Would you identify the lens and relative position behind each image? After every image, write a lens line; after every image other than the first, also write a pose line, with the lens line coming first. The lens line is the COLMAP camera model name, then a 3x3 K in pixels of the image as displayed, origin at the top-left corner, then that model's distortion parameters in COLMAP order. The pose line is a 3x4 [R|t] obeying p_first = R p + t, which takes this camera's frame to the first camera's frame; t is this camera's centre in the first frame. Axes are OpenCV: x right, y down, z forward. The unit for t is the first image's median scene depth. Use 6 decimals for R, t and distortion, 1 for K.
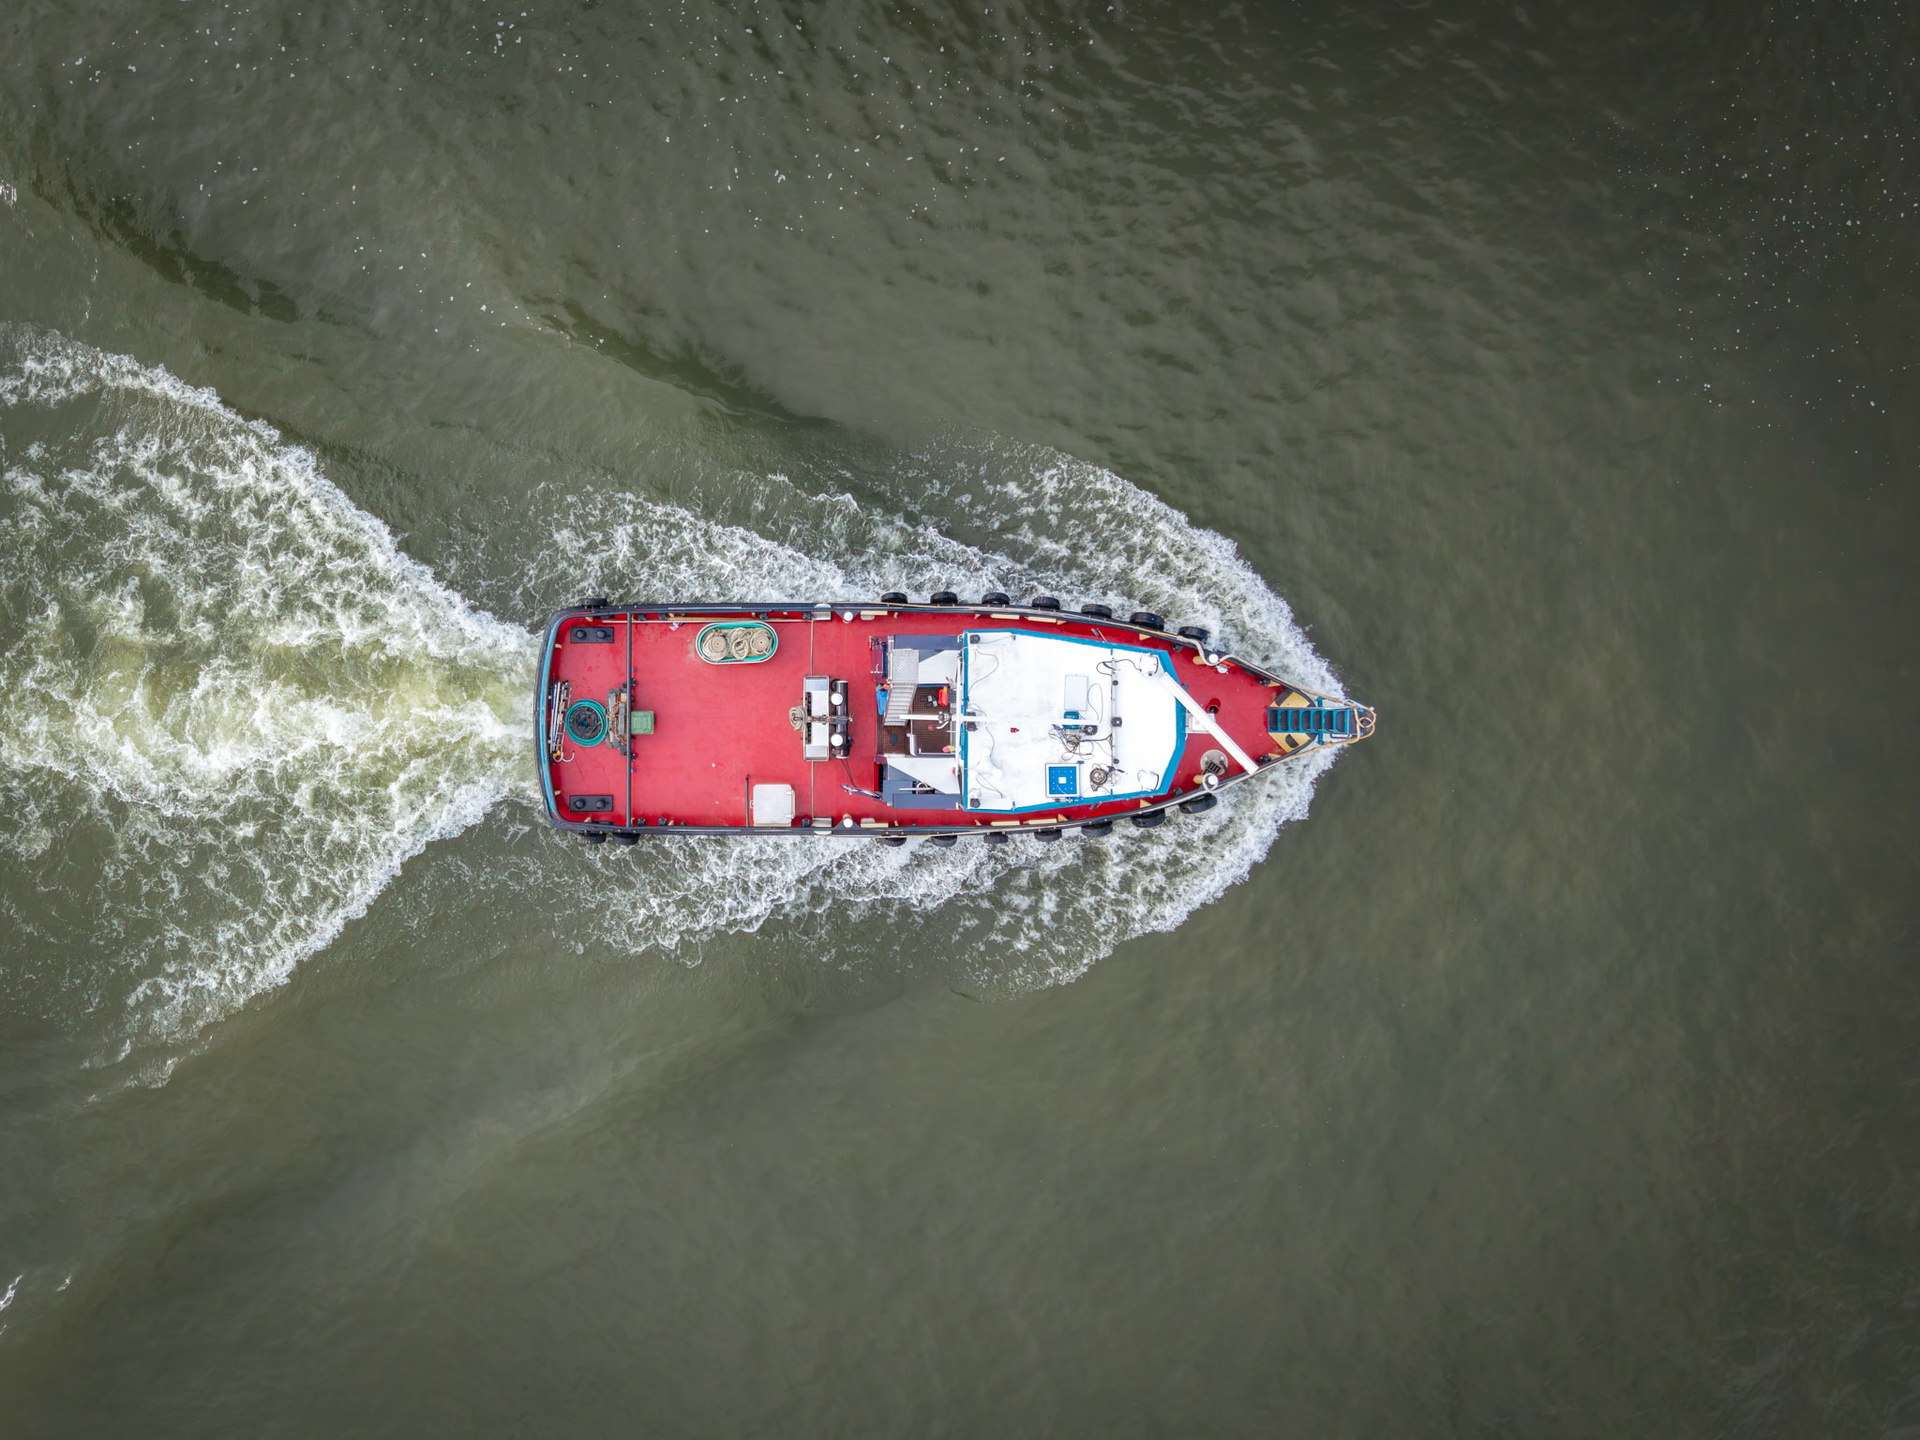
lens RADIAL K [[1348.8, 0, 955.7], [0, 1348.8, 724.3], [0, 0, 1]] dist [-0.061242, -0.001853]
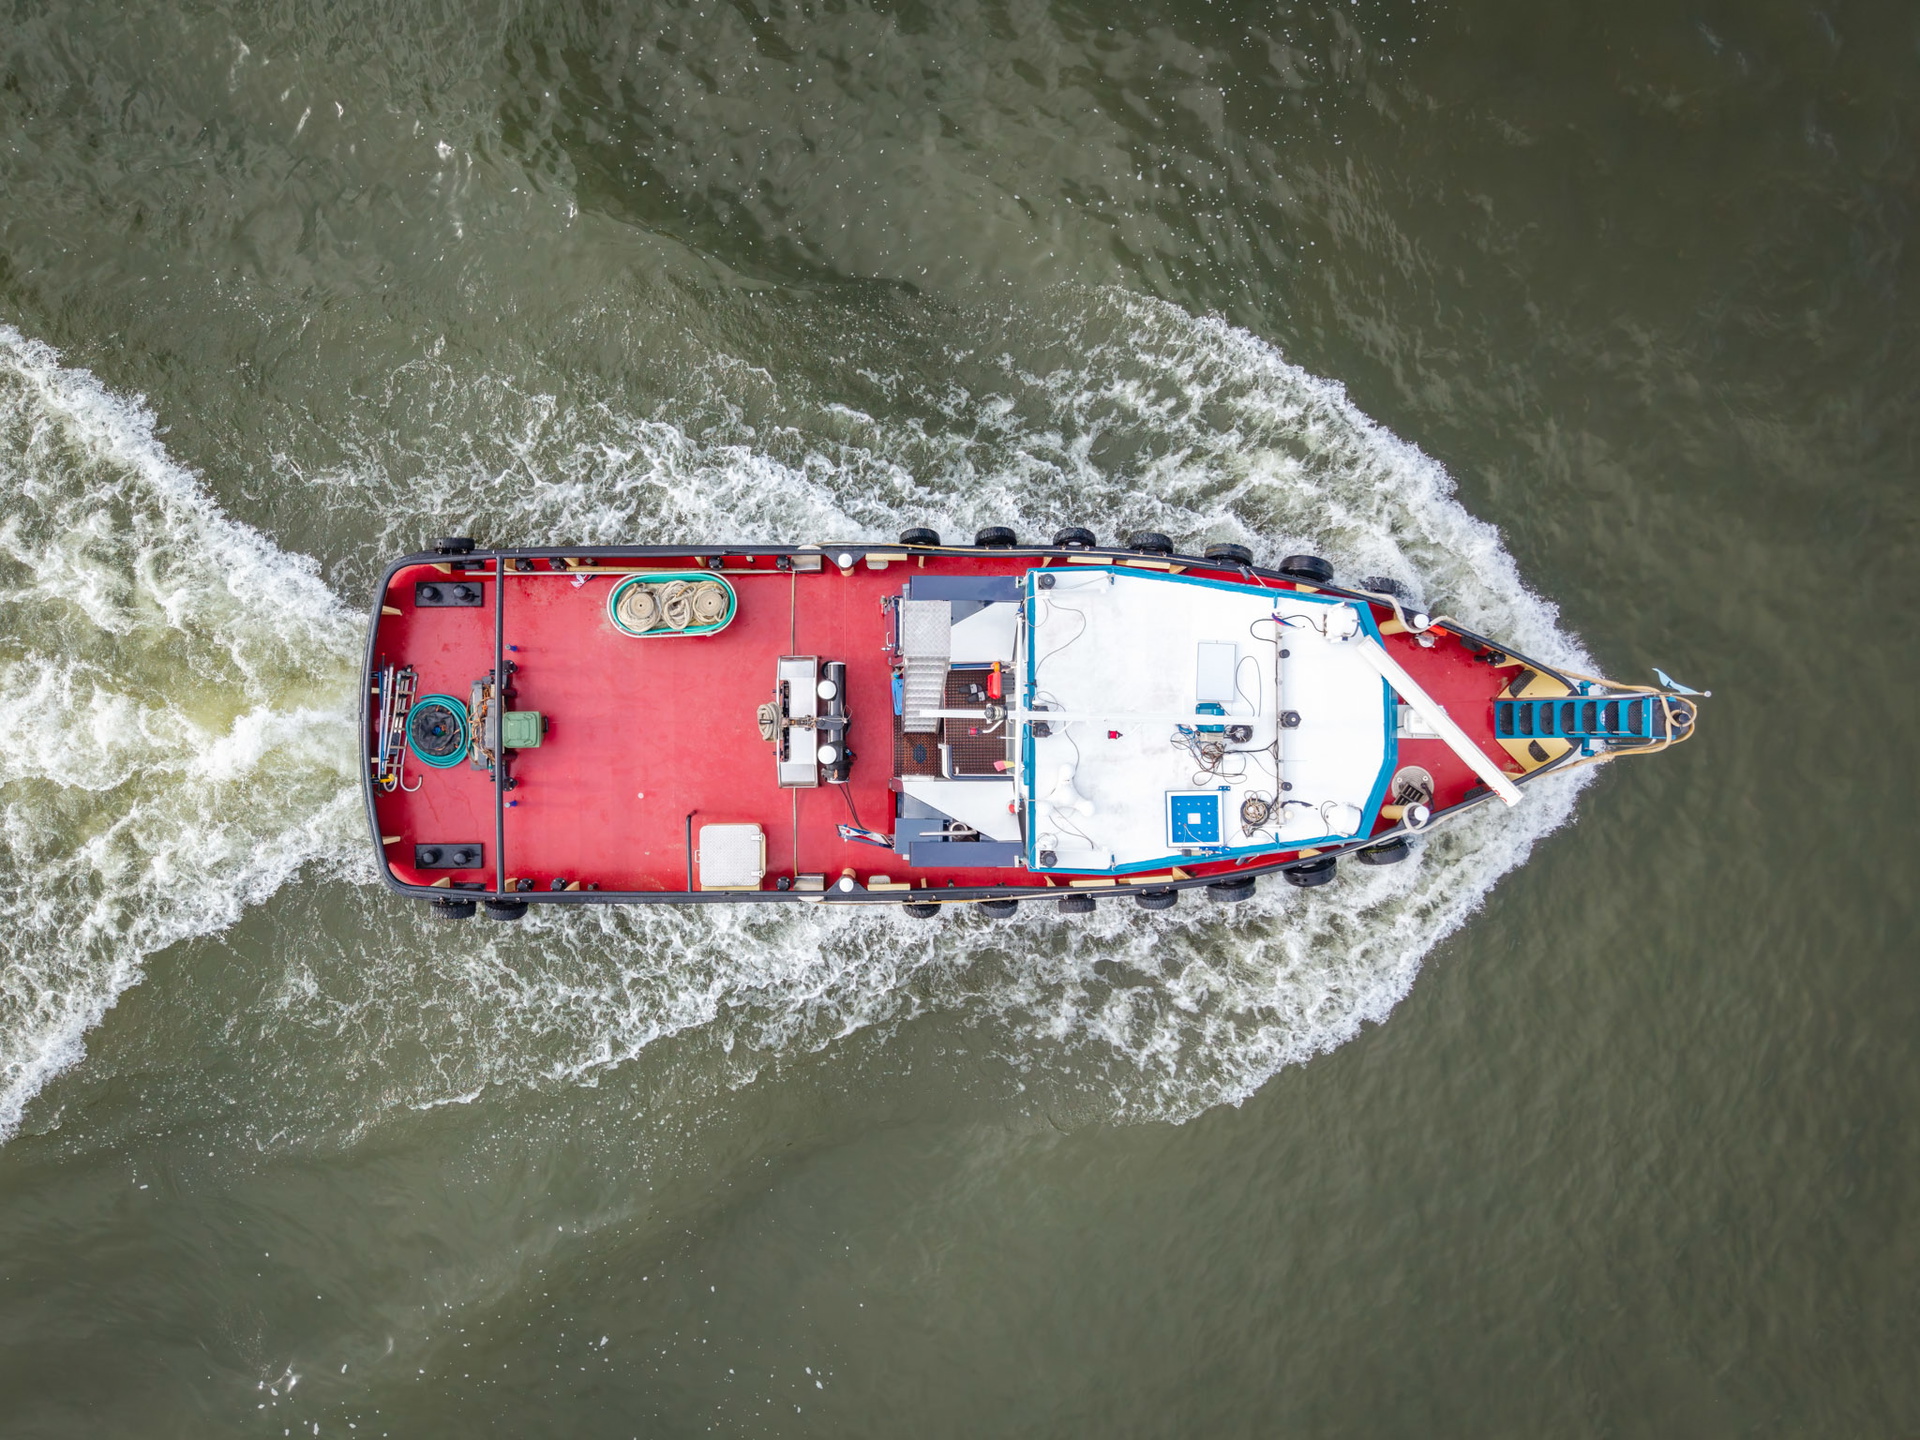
lens RADIAL K [[1348.8, 0, 973.6], [0, 1348.8, 721.3], [0, 0, 1]] dist [-0.061242, -0.001853]
pose [[0.999489, -0.008507, -0.030815, 0.000250], [0.007988, 0.999825, -0.016931, 0.007087], [0.030954, 0.016676, 0.999382, 0.365922]]
